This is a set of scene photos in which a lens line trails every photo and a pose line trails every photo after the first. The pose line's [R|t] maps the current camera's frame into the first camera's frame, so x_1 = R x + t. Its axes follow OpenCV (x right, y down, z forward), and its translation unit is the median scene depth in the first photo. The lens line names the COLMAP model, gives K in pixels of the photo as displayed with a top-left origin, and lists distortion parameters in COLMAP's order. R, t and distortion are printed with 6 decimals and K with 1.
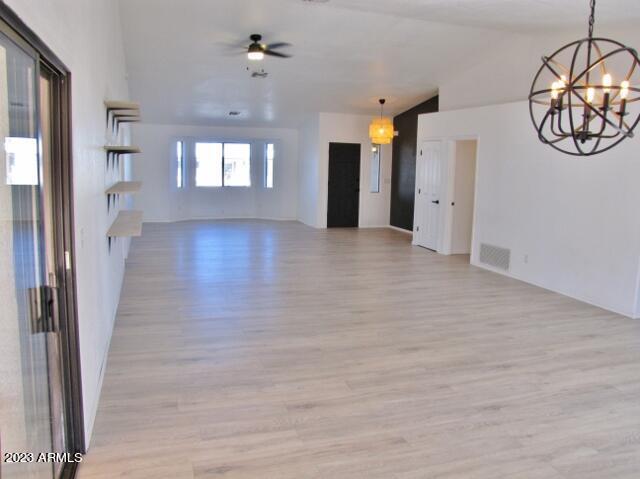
lens RADIAL K [[531.6, 0, 333.6], [0, 531.6, 231.4], [0, 0, 1]] dist [-0.171661, 0.141643]
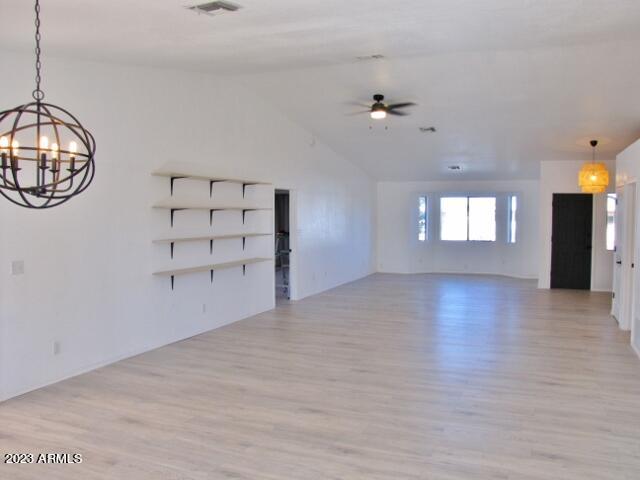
lens RADIAL K [[531.6, 0, 333.6], [0, 531.6, 231.9], [0, 0, 1]] dist [-0.171661, 0.141643]
pose [[0.758135, 0.002064, -0.652094, 0.706886], [-0.069036, 0.994629, -0.077113, -0.023175], [0.648433, 0.103480, 0.754206, 0.253806]]
